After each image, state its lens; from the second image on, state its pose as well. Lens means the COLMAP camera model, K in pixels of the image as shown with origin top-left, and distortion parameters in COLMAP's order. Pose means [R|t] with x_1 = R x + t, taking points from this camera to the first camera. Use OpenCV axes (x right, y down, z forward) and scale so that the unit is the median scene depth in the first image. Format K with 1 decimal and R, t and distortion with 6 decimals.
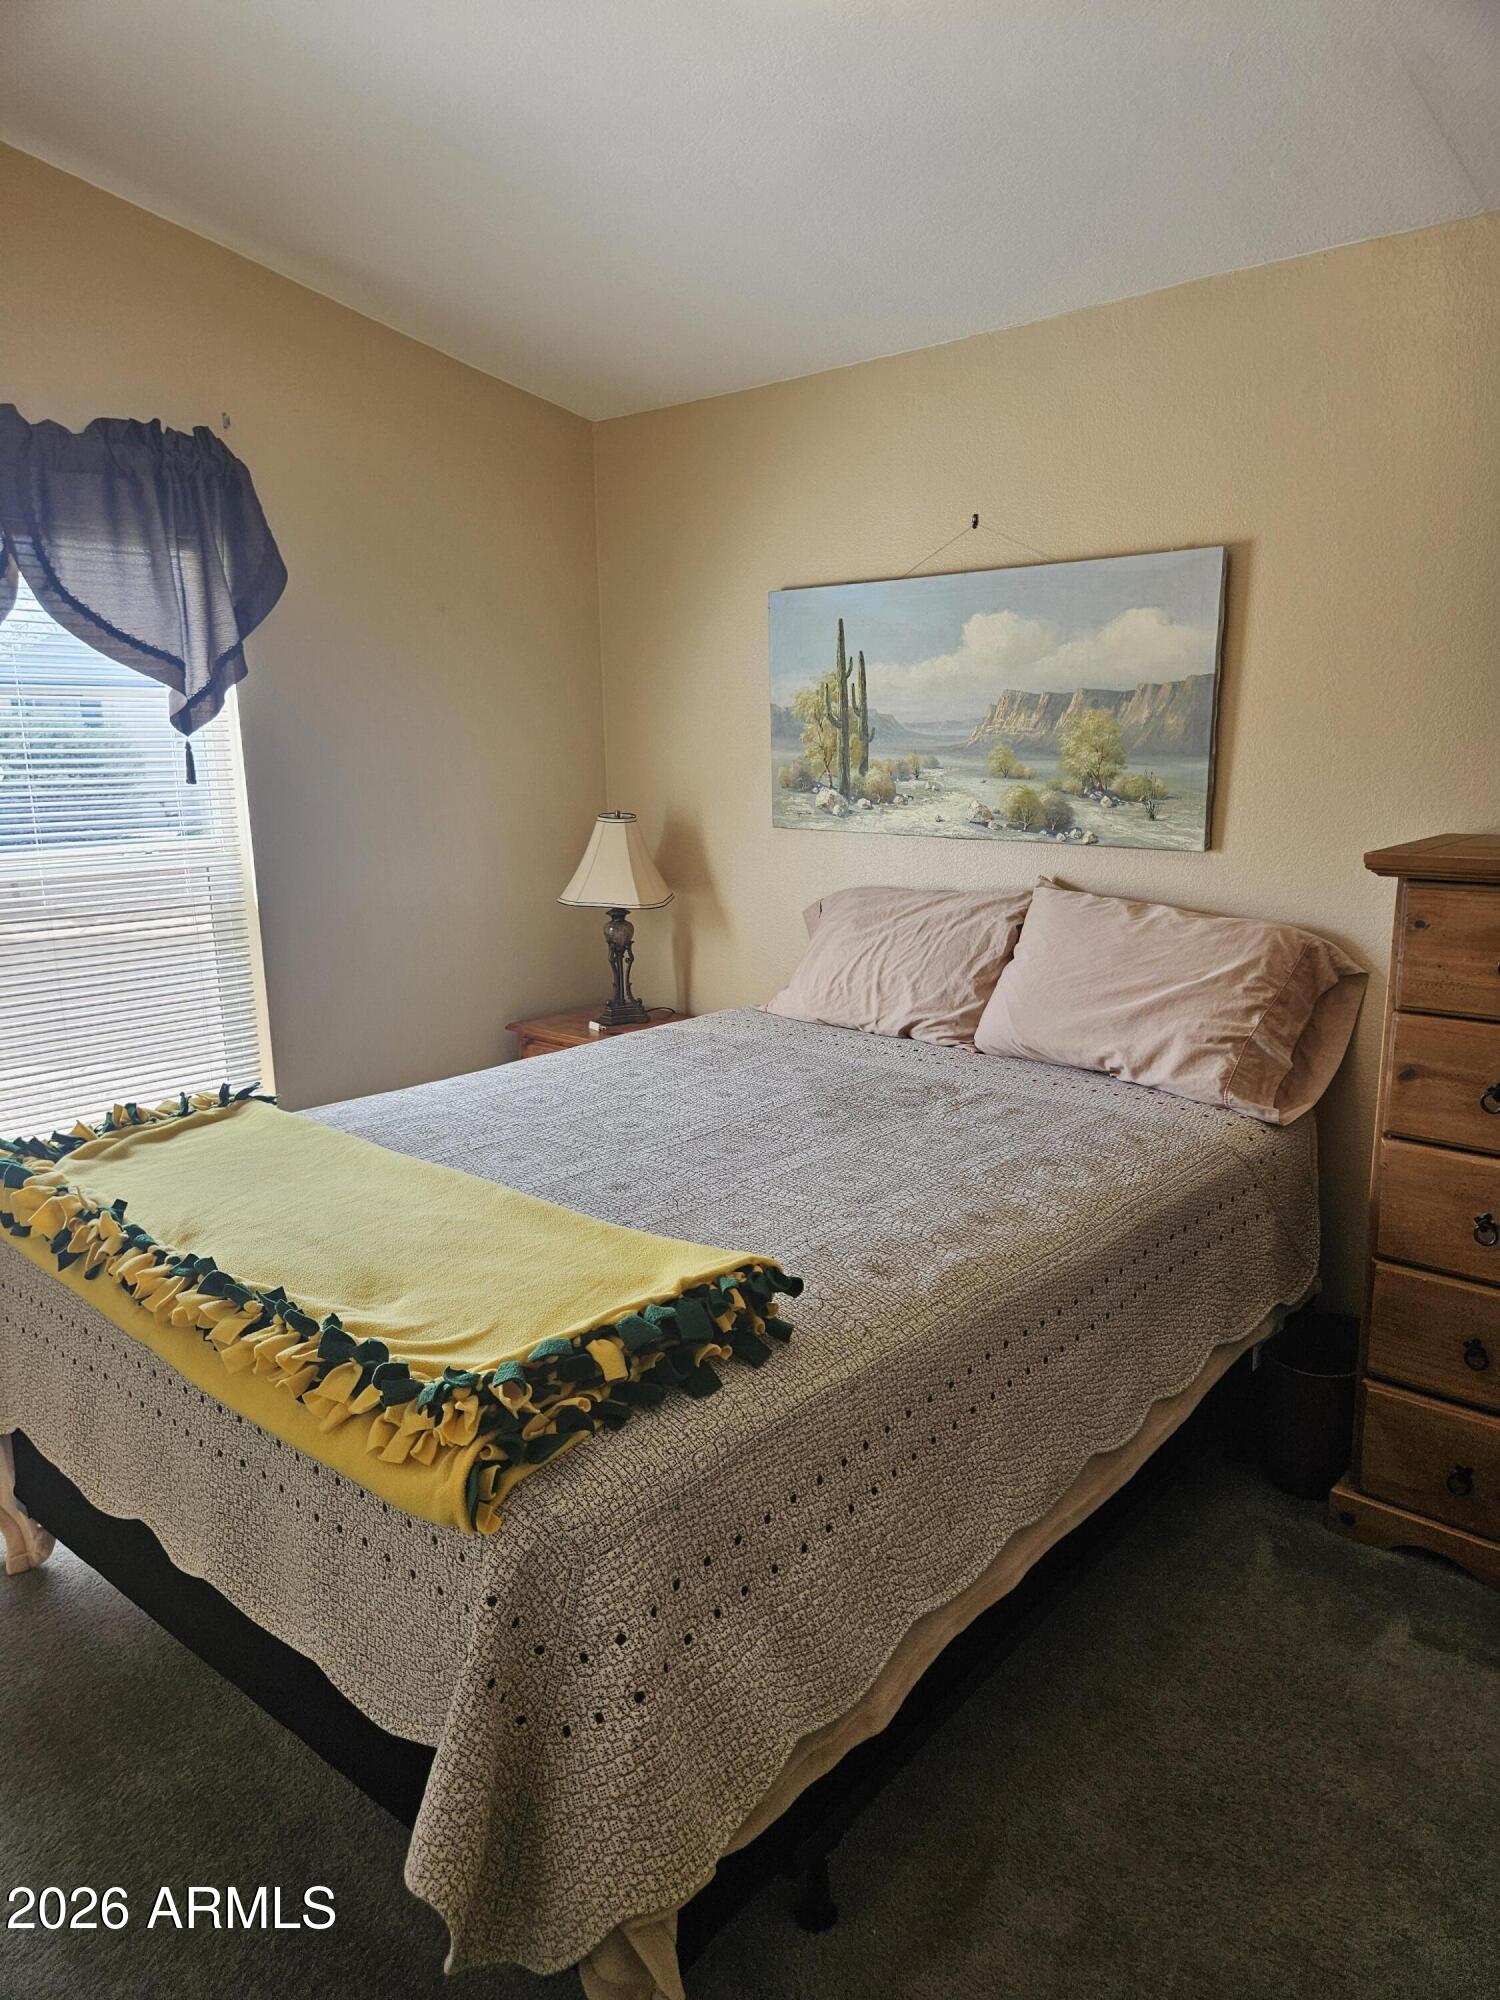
lens RADIAL K [[1350.4, 0, 750.0], [0, 1350.4, 1000.0], [0, 0, 1]] dist [0.094404, -0.085056]
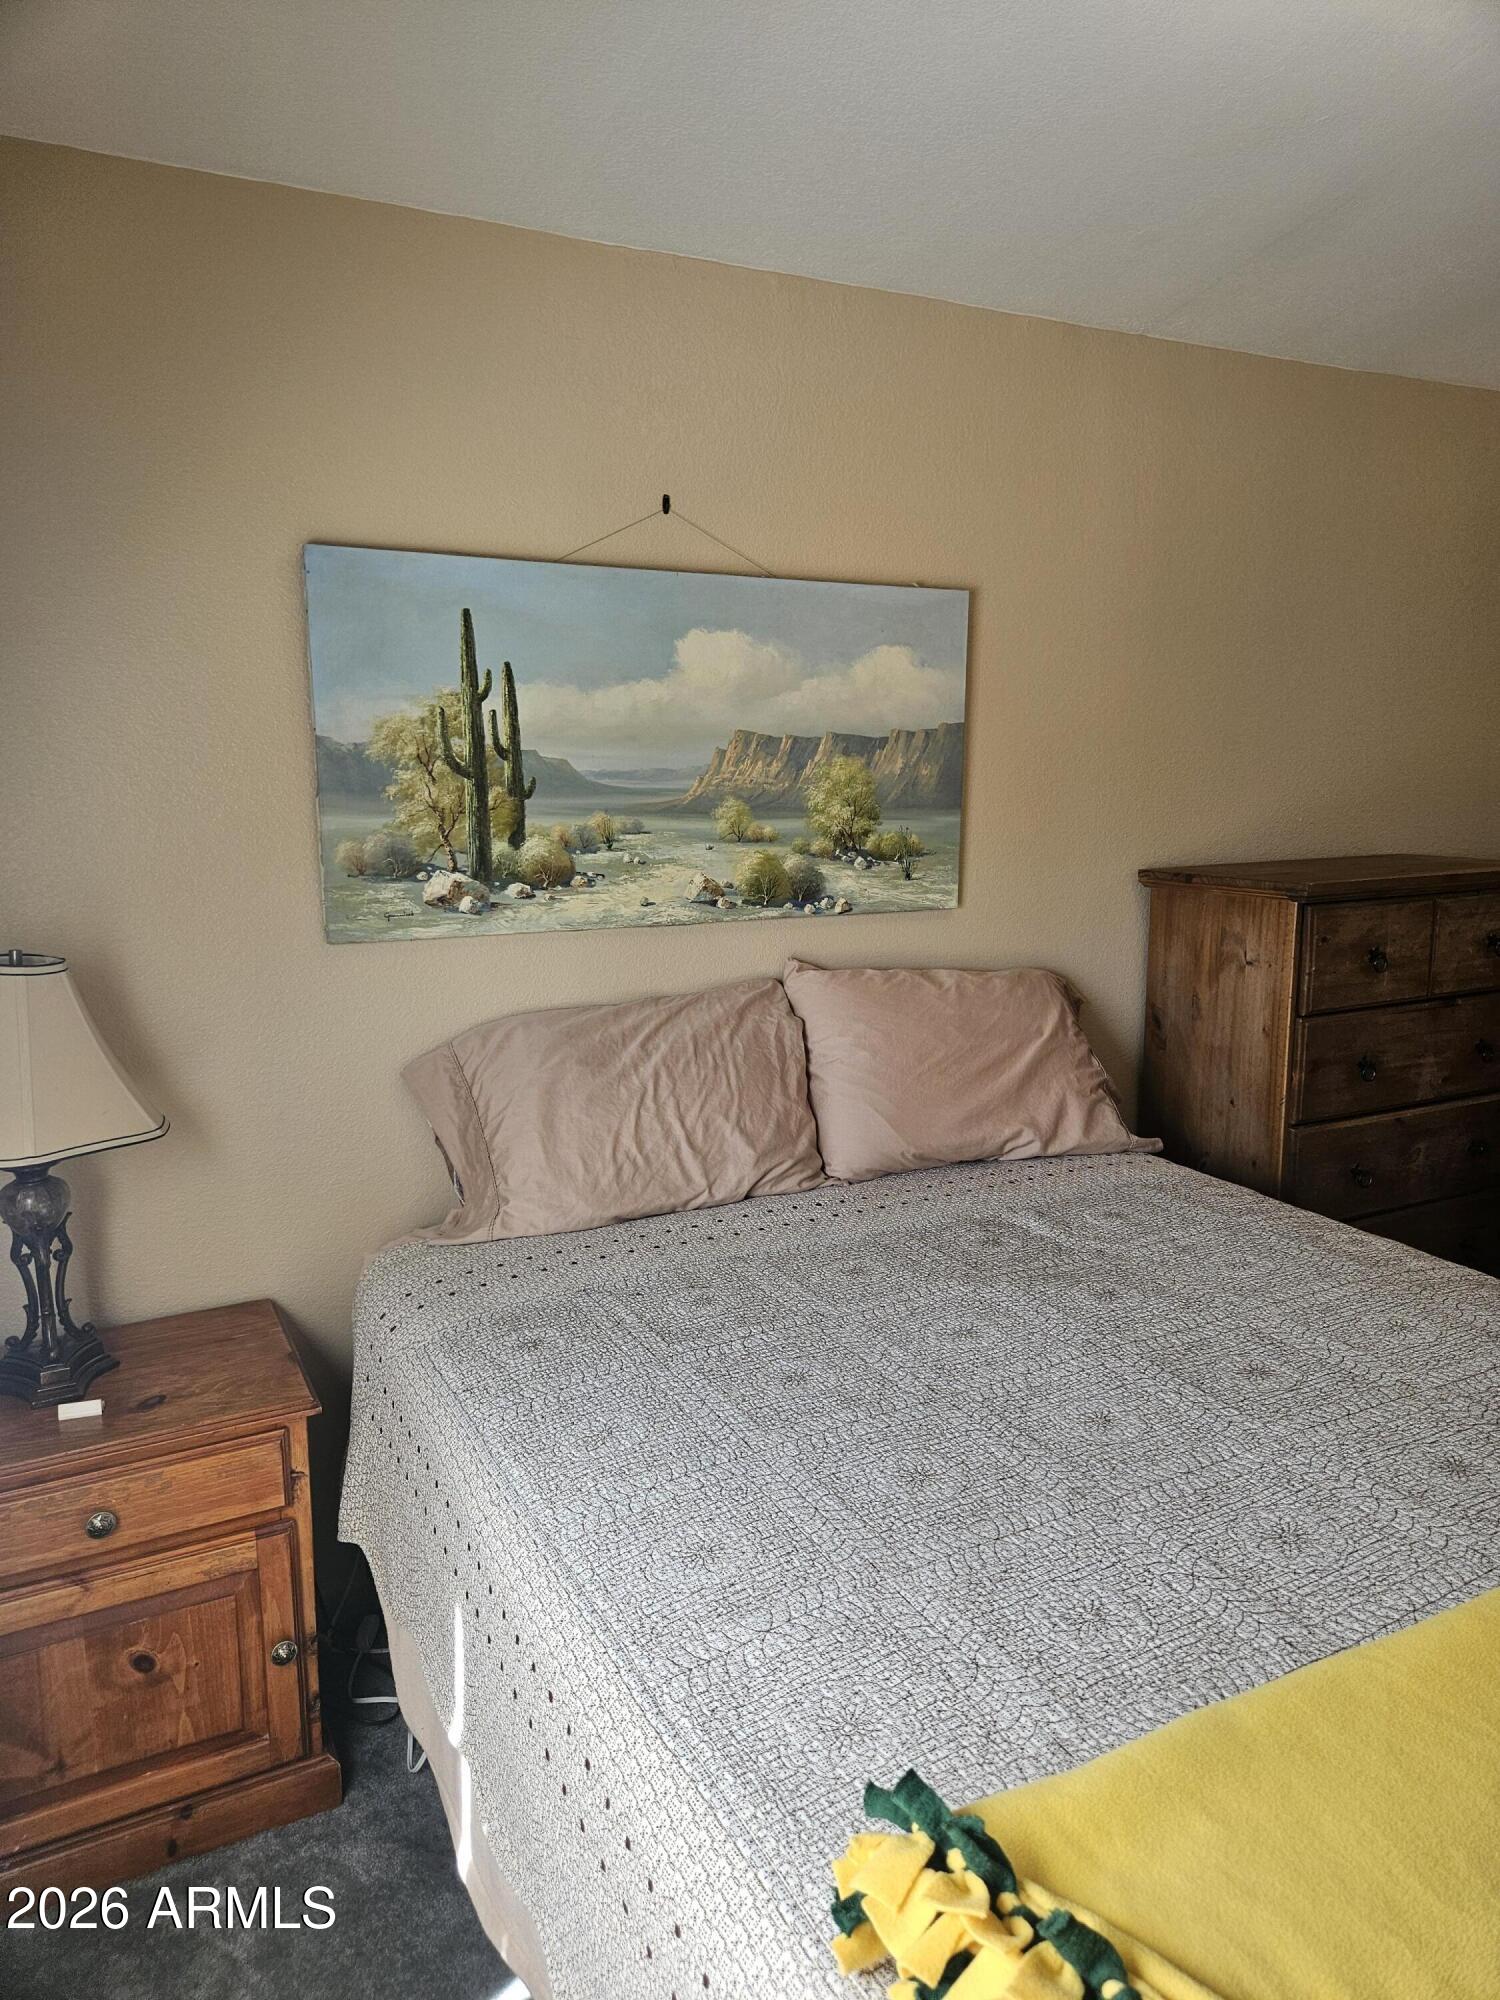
lens RADIAL K [[1350.4, 0, 750.0], [0, 1350.4, 1000.0], [0, 0, 1]] dist [0.094404, -0.085056]
pose [[0.351571, -0.143724, 0.925063, -0.552198], [0.192481, 0.978130, 0.078816, -0.136019], [-0.916160, 0.150348, 0.371546, 0.725392]]
